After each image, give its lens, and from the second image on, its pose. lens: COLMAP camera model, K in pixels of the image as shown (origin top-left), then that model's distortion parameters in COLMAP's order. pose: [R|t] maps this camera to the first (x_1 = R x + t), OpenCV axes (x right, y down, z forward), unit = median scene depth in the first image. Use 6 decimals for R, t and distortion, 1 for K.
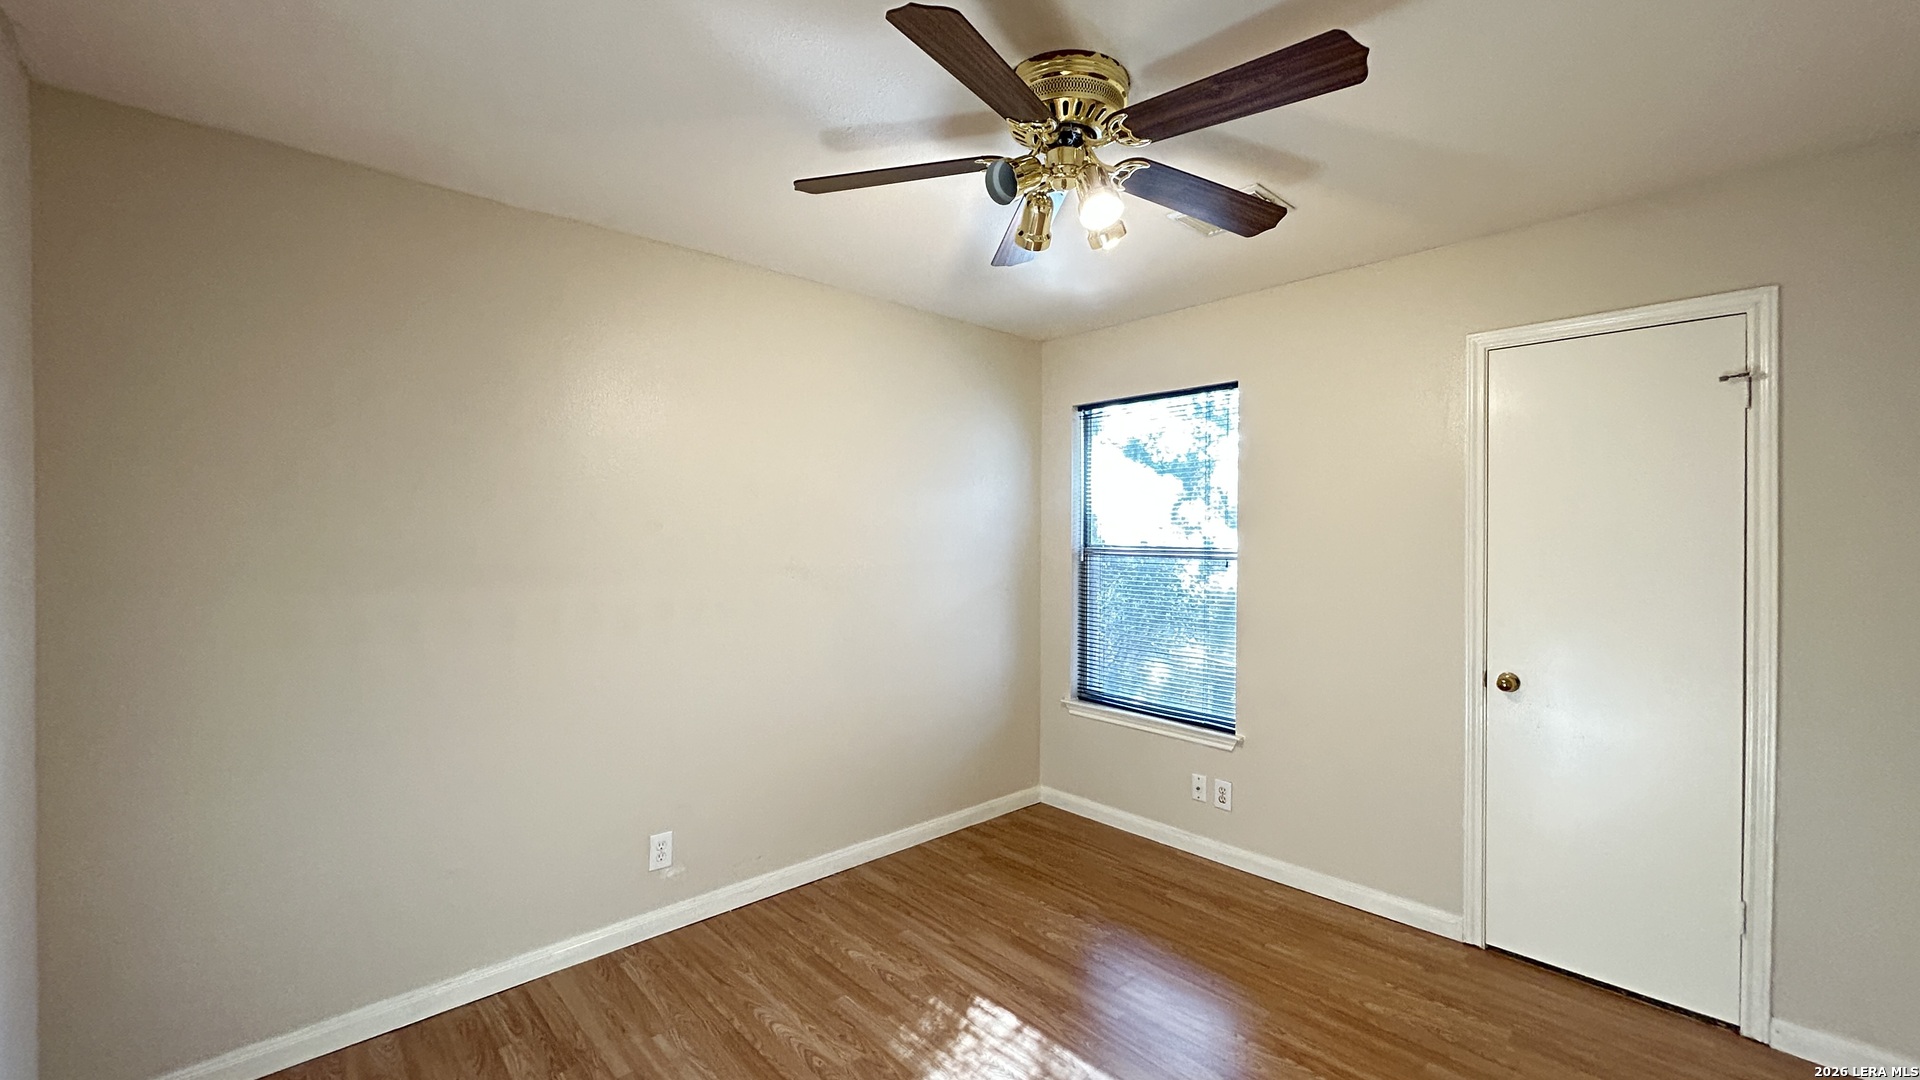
lens RADIAL K [[772.5, 0, 960.7], [0, 772.5, 534.9], [0, 0, 1]] dist [0.000444, -0.000169]
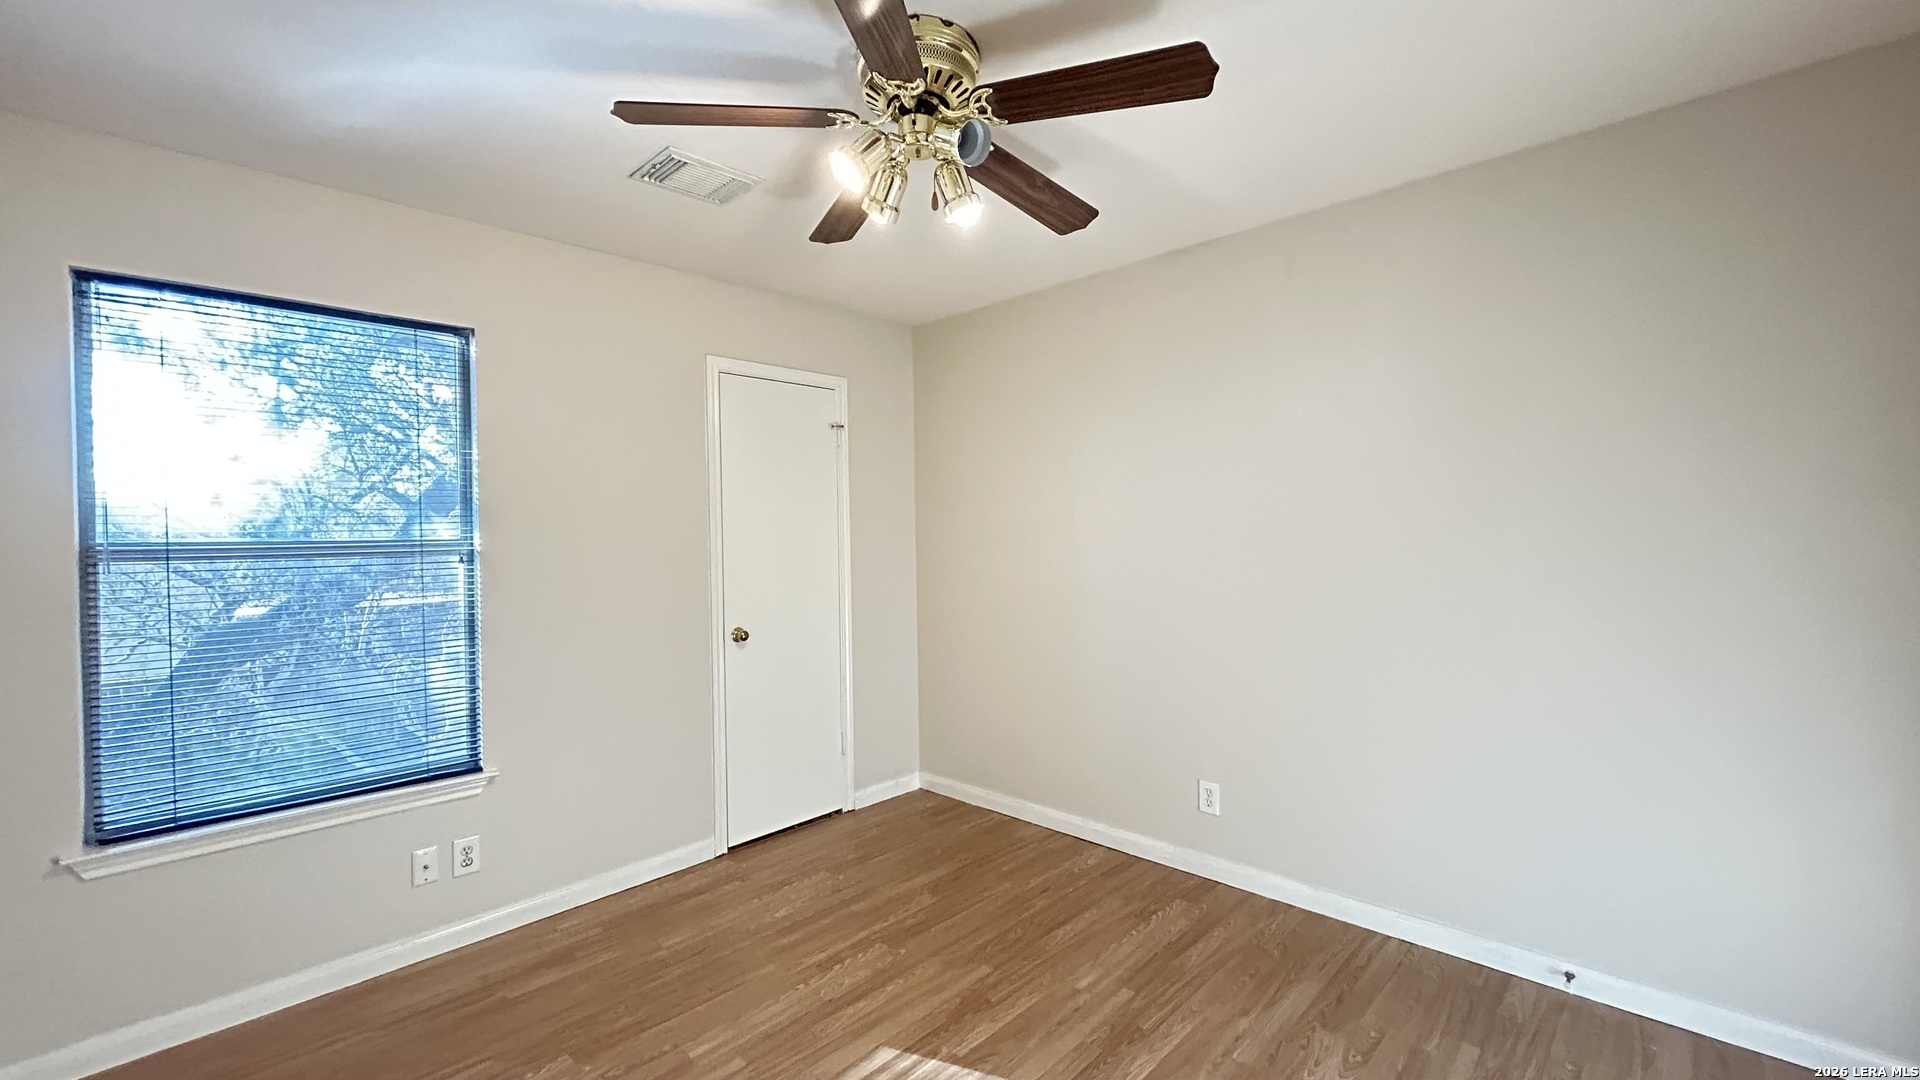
lens RADIAL K [[772.5, 0, 966.2], [0, 772.5, 543.6], [0, 0, 1]] dist [0.000444, -0.000169]
pose [[-0.057596, -0.021327, 0.998112, -0.536881], [0.015680, 0.999629, 0.022264, 0.014214], [-0.998217, 0.016932, -0.057240, 0.627632]]
